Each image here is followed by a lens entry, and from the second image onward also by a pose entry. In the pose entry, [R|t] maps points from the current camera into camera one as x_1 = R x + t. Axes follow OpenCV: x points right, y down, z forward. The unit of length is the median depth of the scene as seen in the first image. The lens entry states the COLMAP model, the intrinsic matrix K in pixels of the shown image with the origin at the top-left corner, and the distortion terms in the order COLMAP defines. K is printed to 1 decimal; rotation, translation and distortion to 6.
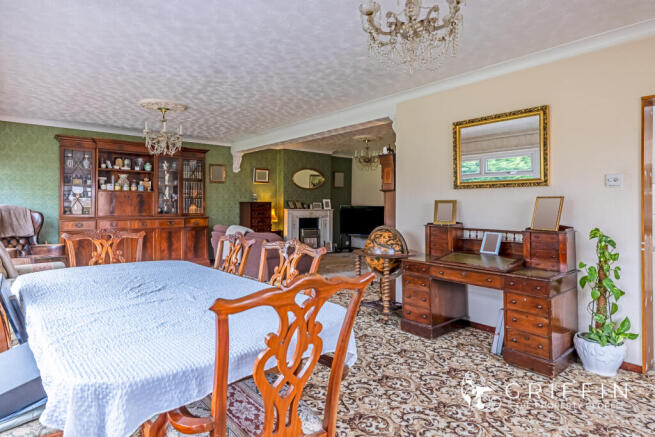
lens RADIAL K [[348.3, 0, 326.7], [0, 348.3, 202.4], [0, 0, 1]] dist [-0.001604, -0.000255]
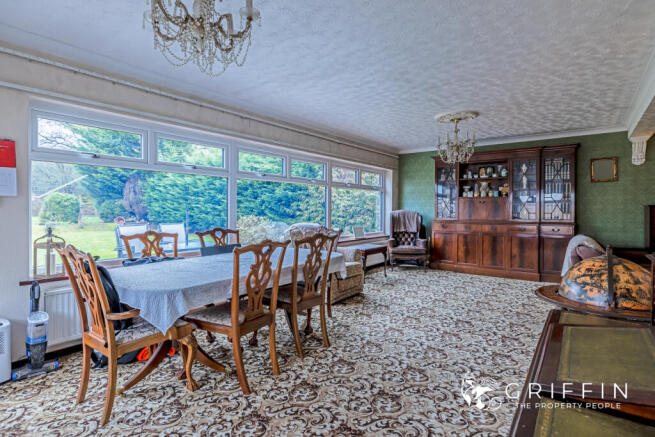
lens RADIAL K [[340.3, 0, 324.2], [0, 340.3, 217.2], [0, 0, 1]] dist [-0.004005, -0.000247]
pose [[0.244176, 0.013659, -0.969635, 0.330281], [0.004601, 0.999873, 0.015243, 0.010887], [0.969720, -0.008183, 0.244083, 0.253378]]
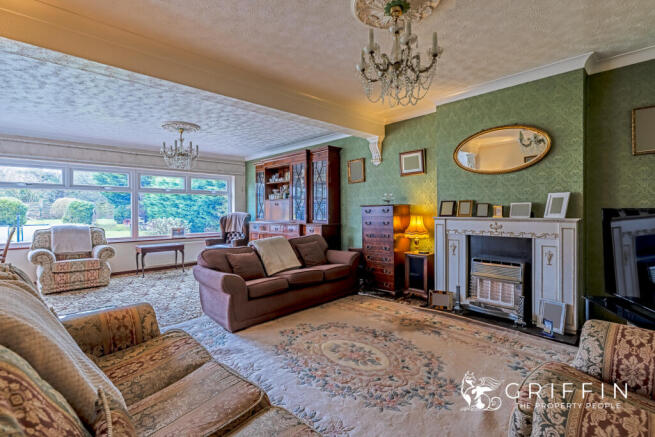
lens RADIAL K [[304.5, 0, 327.5], [0, 304.5, 218.5], [0, 0, 1]] dist [-0.000804, -0.000092]
pose [[0.109451, 0.012510, -0.993913, 0.450064], [0.011687, 0.999835, 0.013871, 0.017813], [0.993924, -0.013134, 0.109287, 1.030387]]
